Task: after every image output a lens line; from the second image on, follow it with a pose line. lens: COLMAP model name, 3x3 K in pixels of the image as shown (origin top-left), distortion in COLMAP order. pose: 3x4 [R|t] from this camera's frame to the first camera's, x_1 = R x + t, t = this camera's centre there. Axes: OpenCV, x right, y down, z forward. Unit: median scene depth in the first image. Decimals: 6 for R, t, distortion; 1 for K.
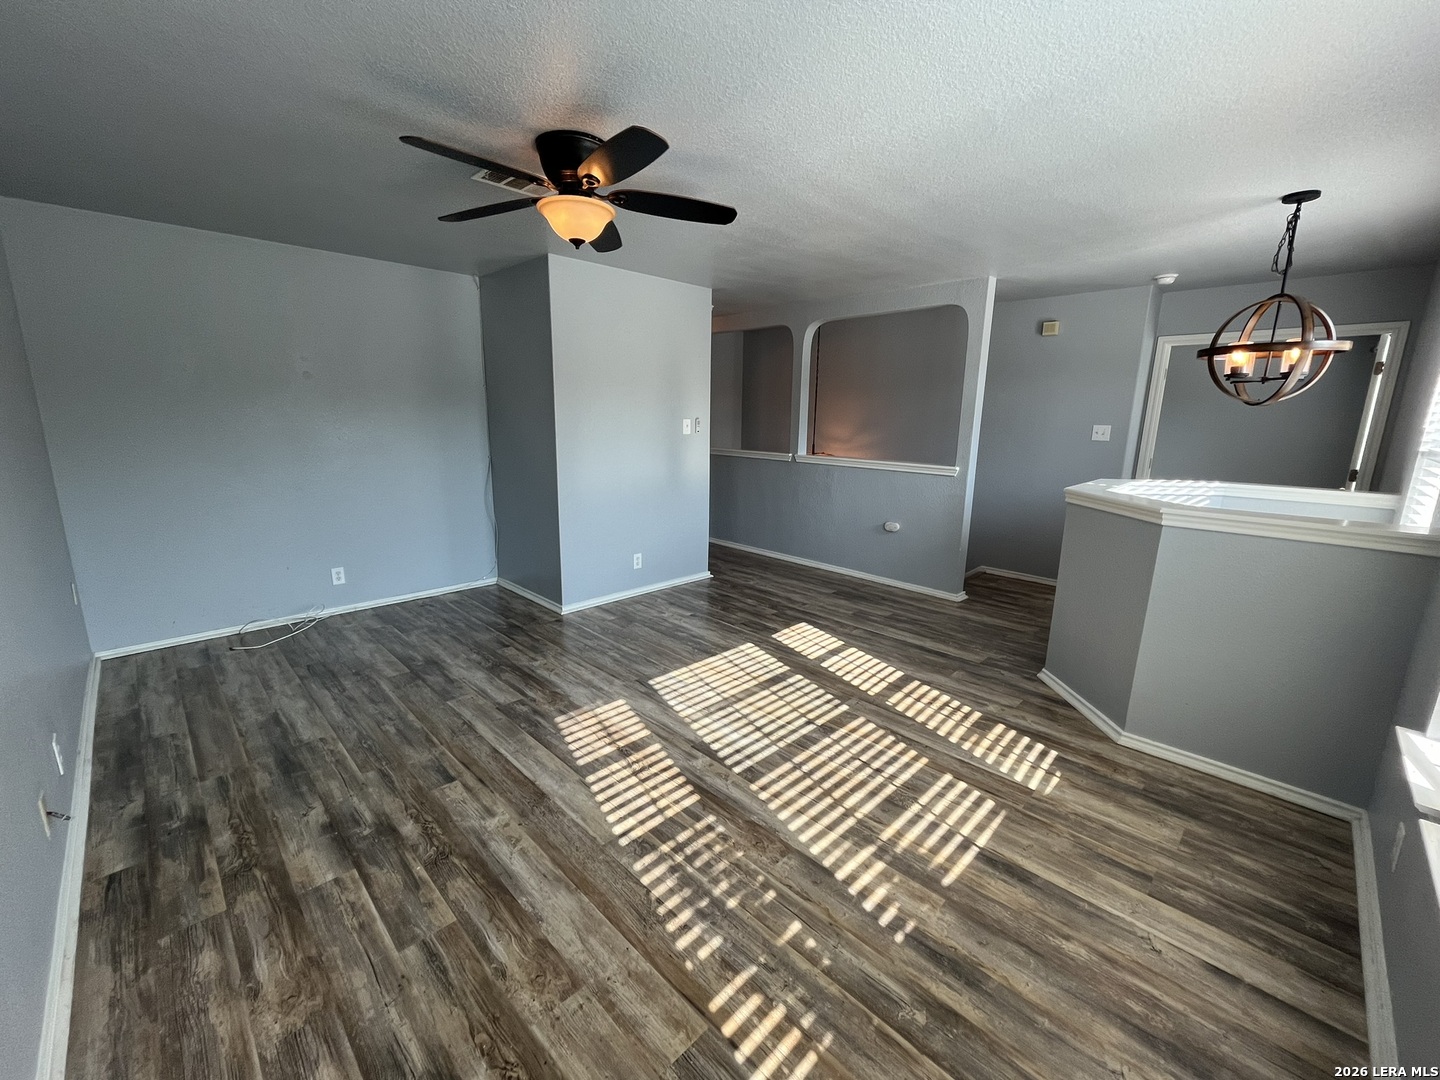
lens RADIAL K [[588.0, 0, 717.4], [0, 588.0, 538.4], [0, 0, 1]] dist [-0.002330, -0.000074]
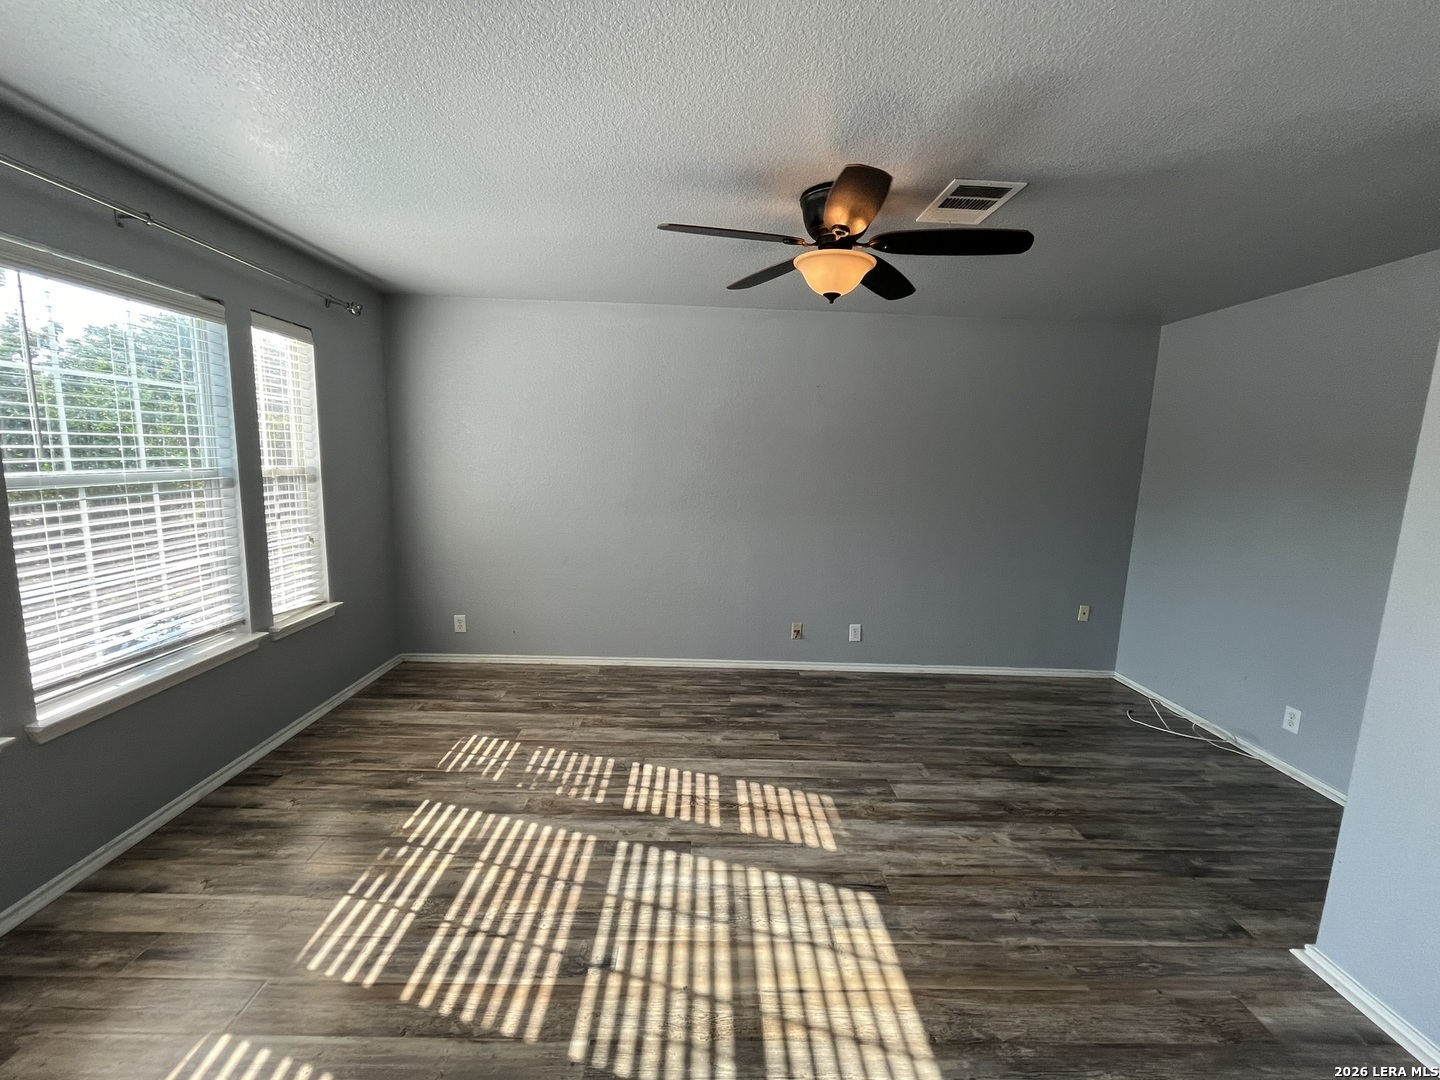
lens RADIAL K [[588.0, 0, 717.4], [0, 588.0, 538.4], [0, 0, 1]] dist [-0.002330, -0.000074]
pose [[-0.689888, 0.066471, -0.720858, 0.562990], [-0.193391, 0.942662, 0.272007, -0.341709], [0.697606, 0.327062, -0.637477, 1.525204]]
